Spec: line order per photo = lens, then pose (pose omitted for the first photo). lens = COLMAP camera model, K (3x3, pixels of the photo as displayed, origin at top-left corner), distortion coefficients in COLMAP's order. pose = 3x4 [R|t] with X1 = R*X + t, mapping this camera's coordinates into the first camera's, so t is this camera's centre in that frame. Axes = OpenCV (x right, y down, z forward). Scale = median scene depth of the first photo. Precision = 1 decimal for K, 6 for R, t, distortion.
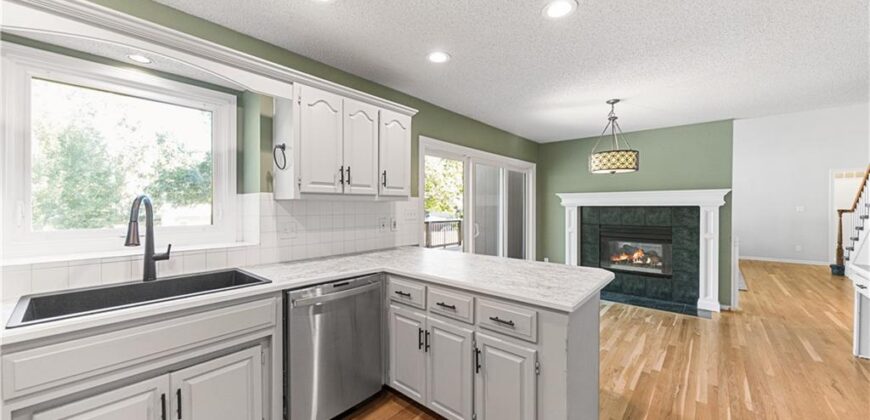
lens RADIAL K [[304.0, 0, 436.7], [0, 304.0, 202.0], [0, 0, 1]] dist [0.000047, -0.000003]
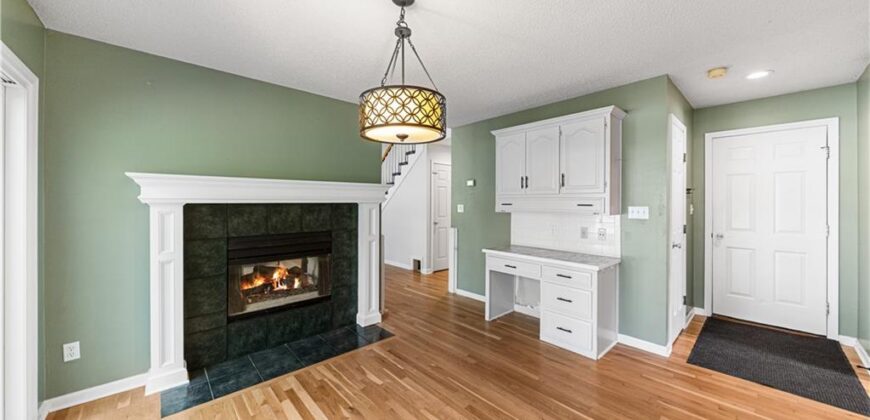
lens RADIAL K [[304.0, 0, 436.7], [0, 304.0, 202.0], [0, 0, 1]] dist [0.000047, -0.000003]
pose [[0.126038, 0.003656, 0.992019, 0.056524], [-0.010092, 0.999946, -0.002403, 0.009353], [-0.991974, -0.009709, 0.126068, 0.646299]]
